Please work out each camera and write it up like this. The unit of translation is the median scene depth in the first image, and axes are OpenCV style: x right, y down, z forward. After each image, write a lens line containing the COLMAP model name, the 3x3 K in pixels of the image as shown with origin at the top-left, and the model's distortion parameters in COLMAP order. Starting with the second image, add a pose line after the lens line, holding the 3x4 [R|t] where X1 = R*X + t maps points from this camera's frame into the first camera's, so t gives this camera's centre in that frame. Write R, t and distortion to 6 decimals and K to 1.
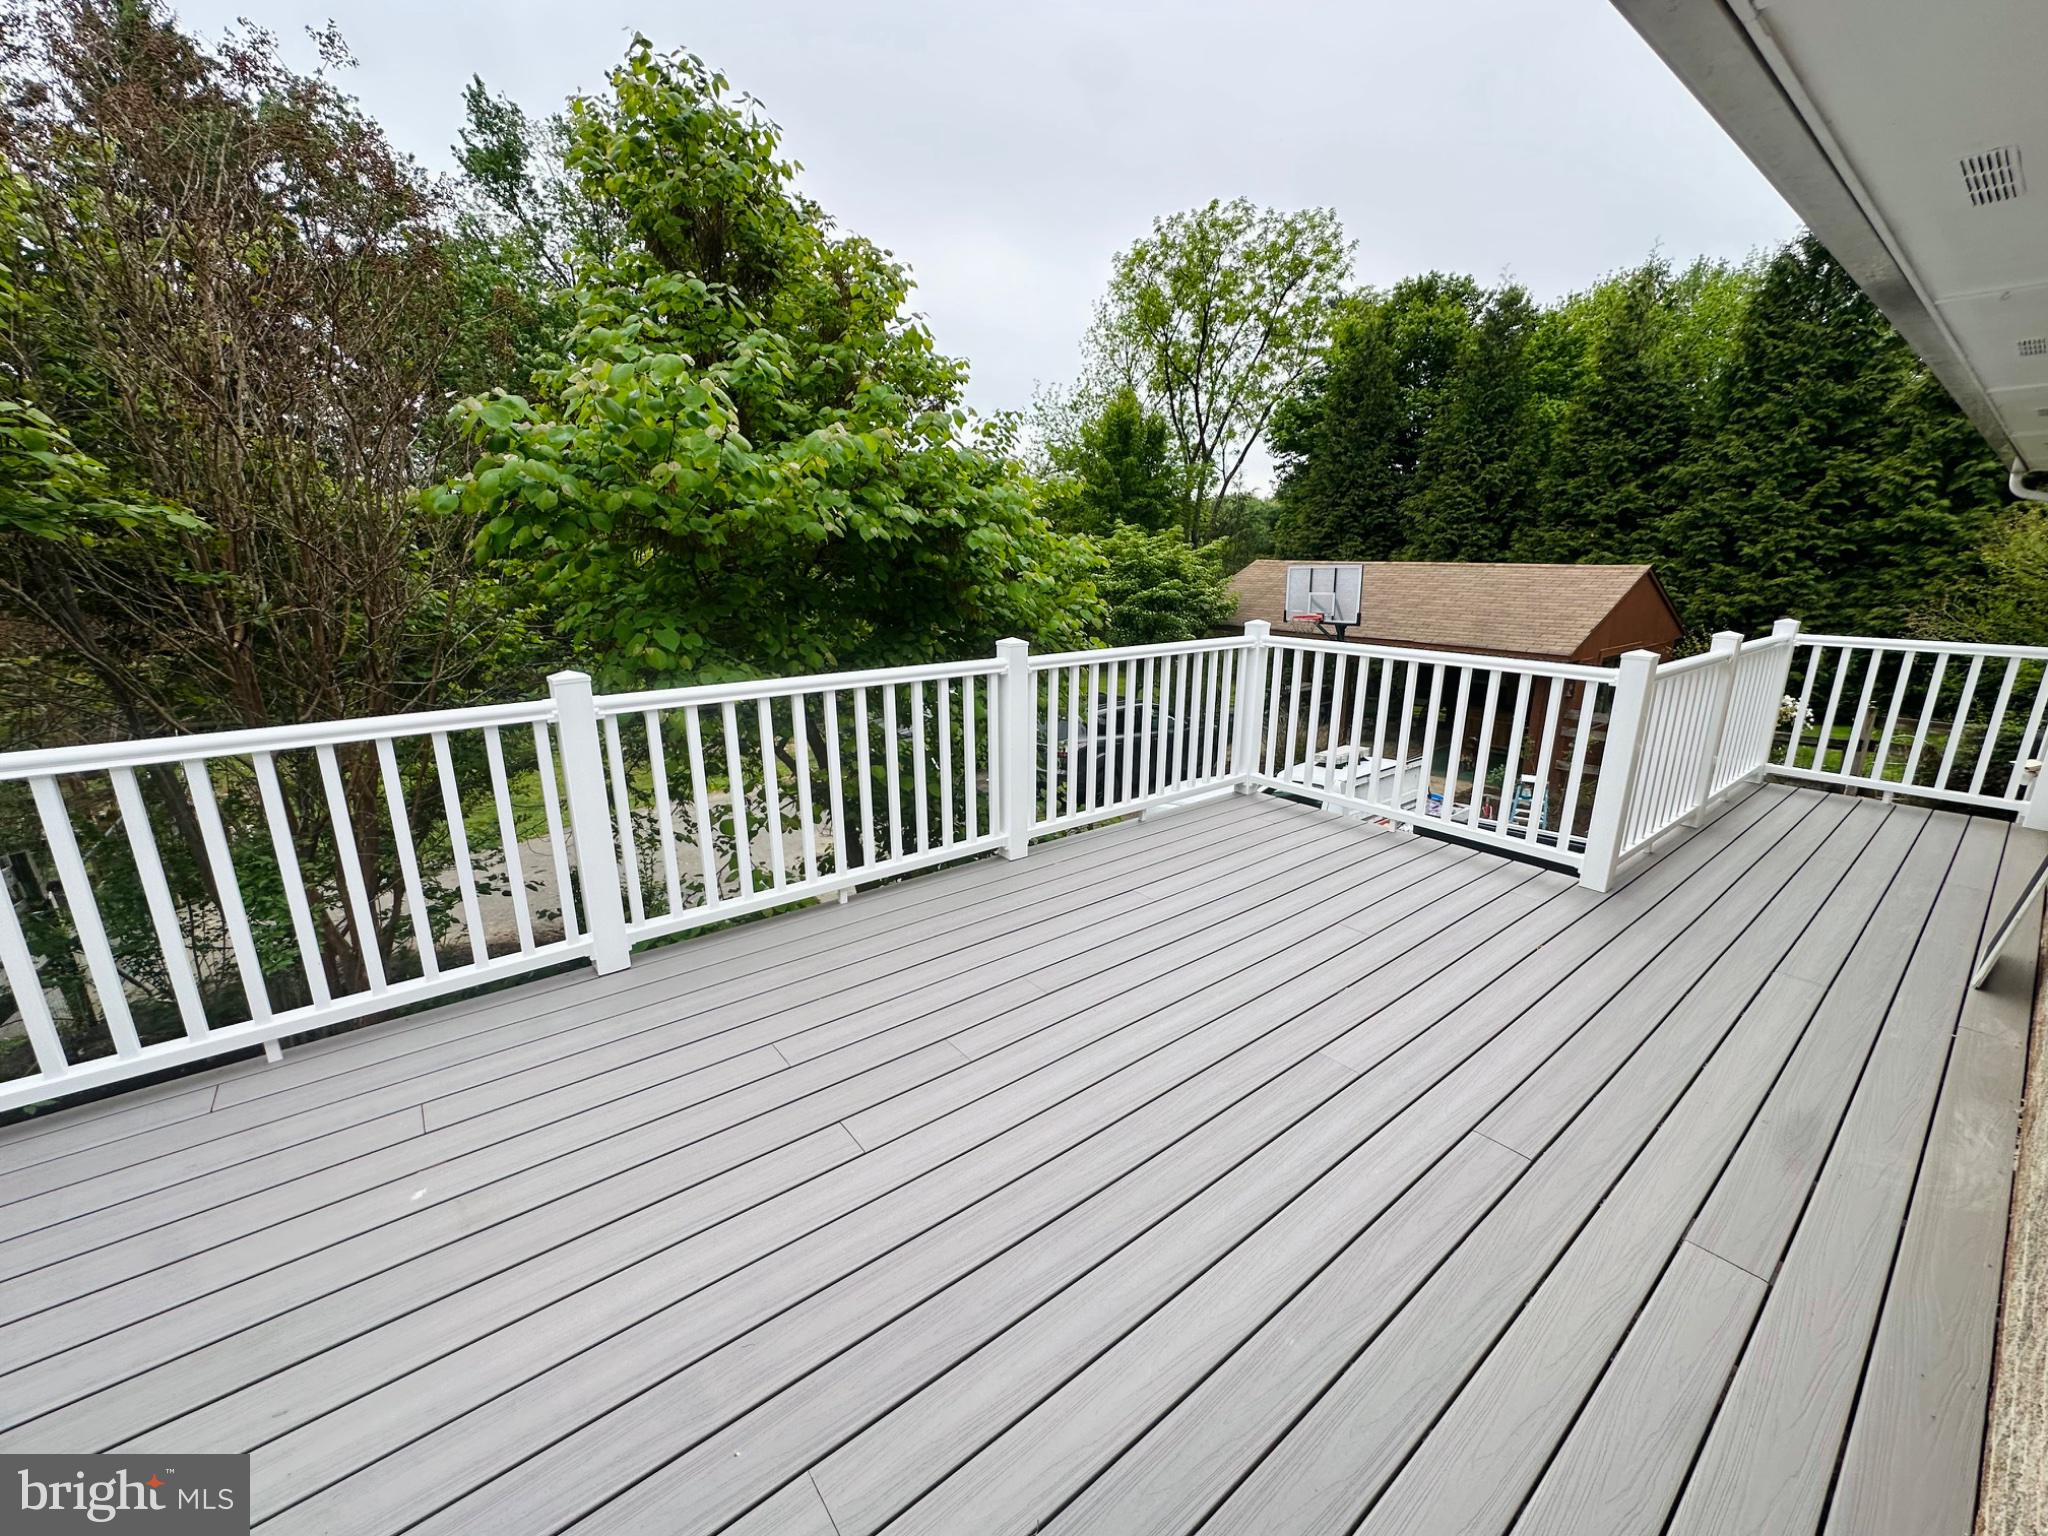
lens RADIAL K [[822.0, 0, 1034.1], [0, 822.0, 768.9], [0, 0, 1]] dist [-0.001392, -0.000061]
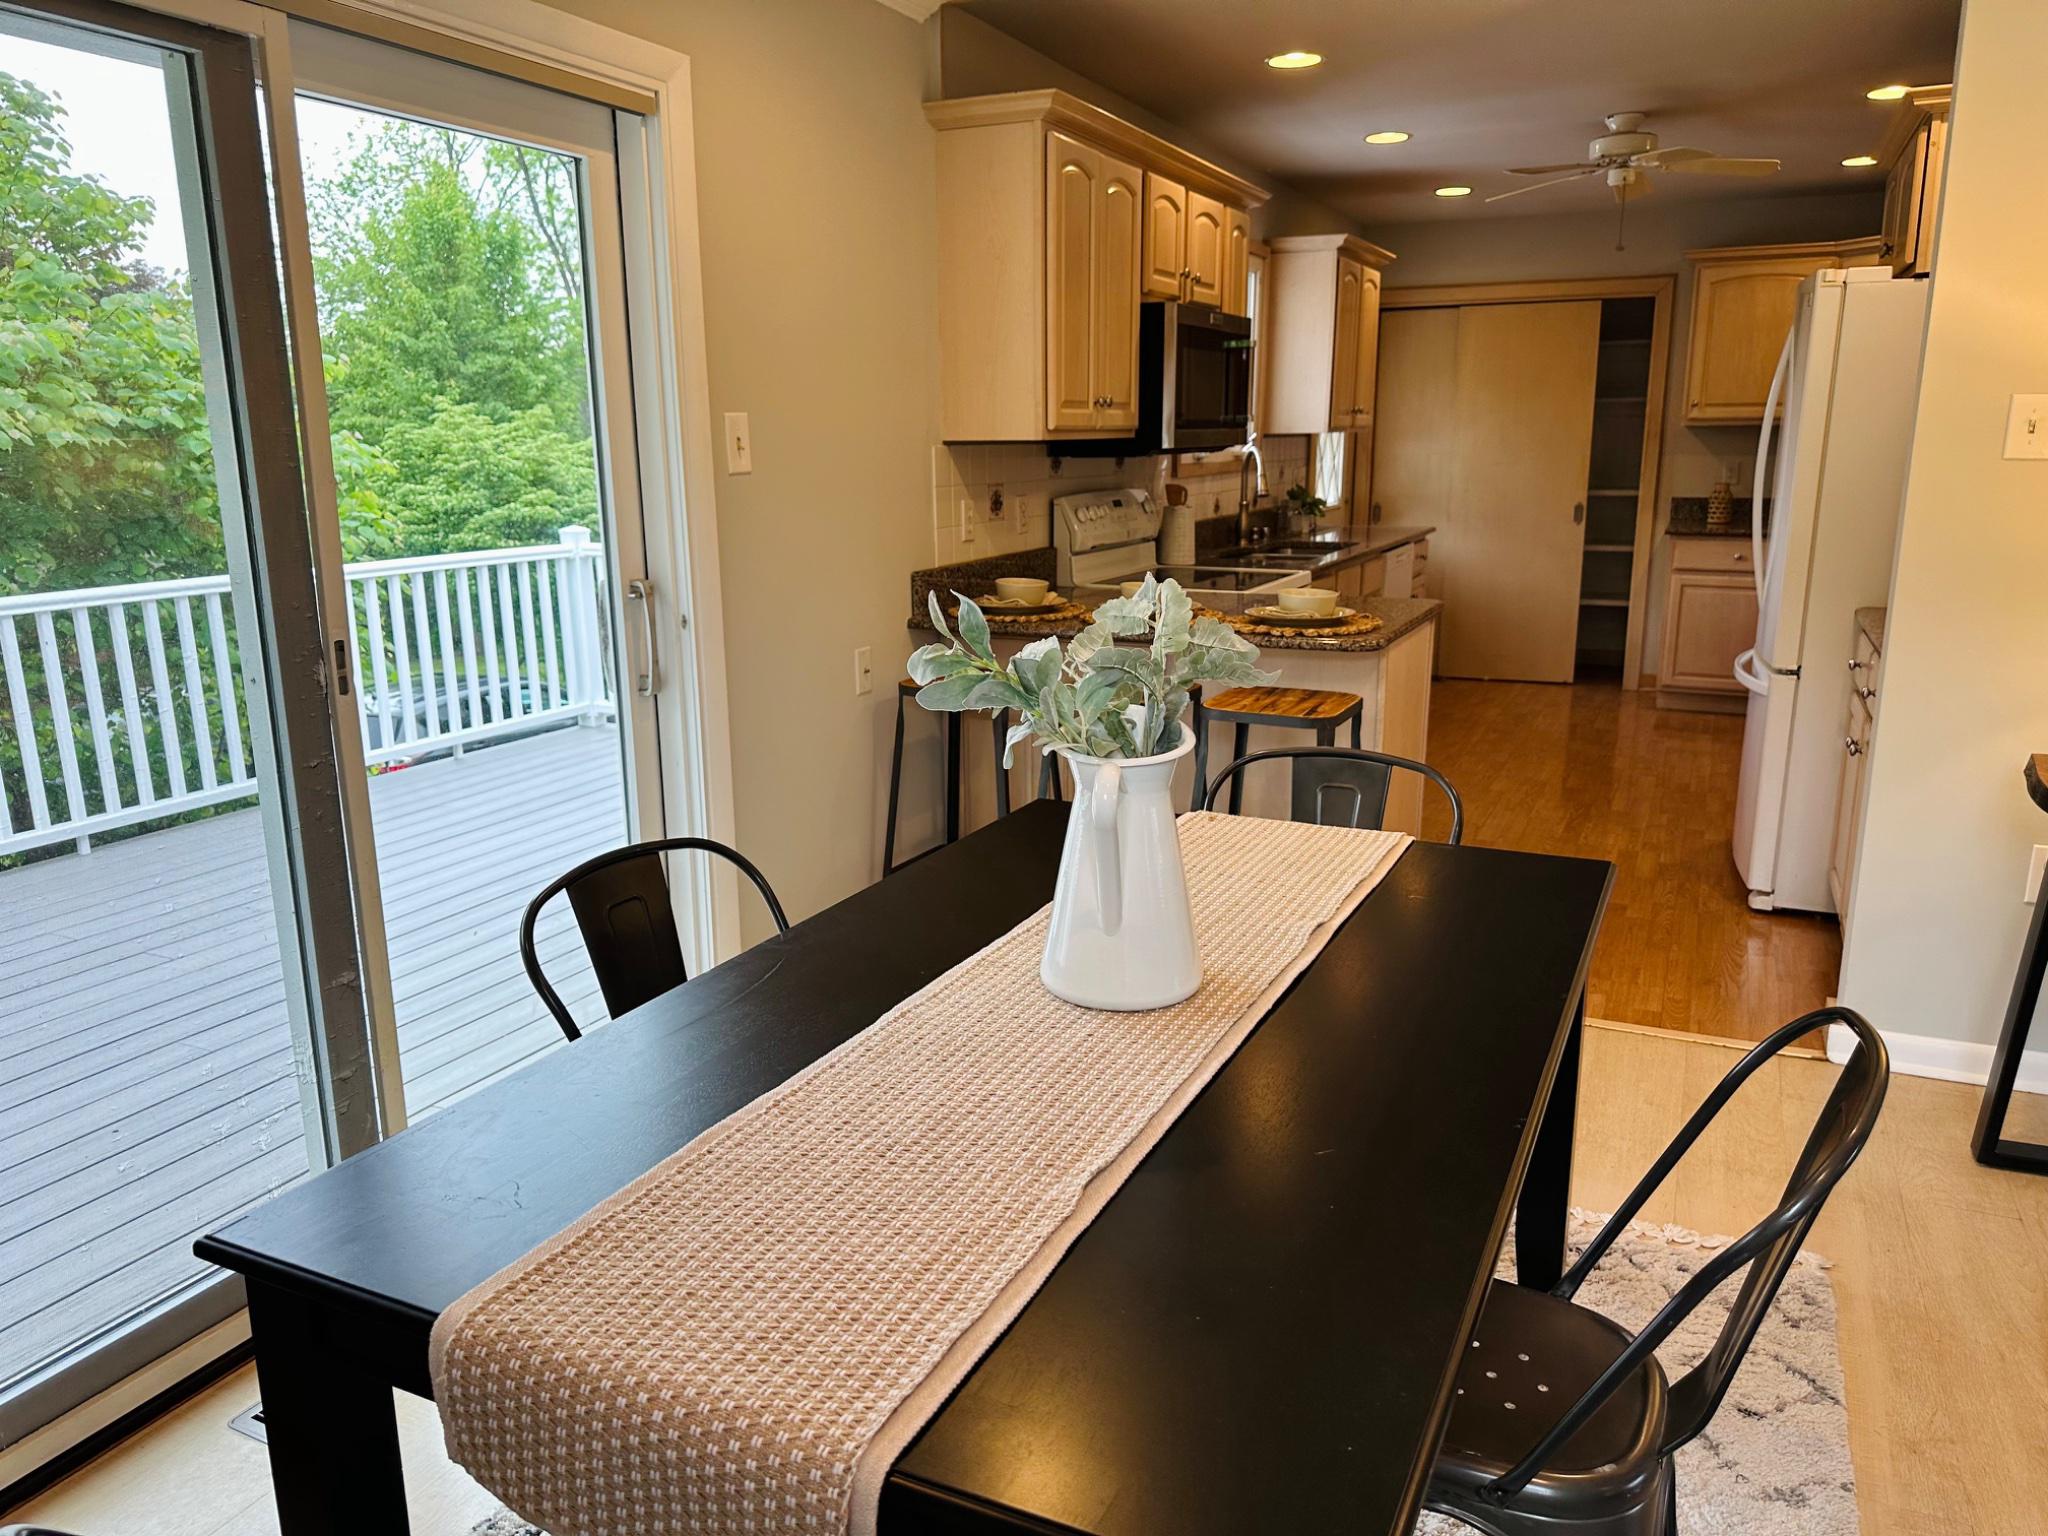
lens RADIAL K [[1449.7, 0, 1026.4], [0, 1449.7, 781.1], [0, 0, 1]] dist [0.013309, -0.015909]
pose [[0.899566, -0.116476, 0.420969, 0.018404], [0.128705, 0.991683, -0.000646, 0.137157], [-0.417393, 0.054762, 0.907075, -0.536673]]
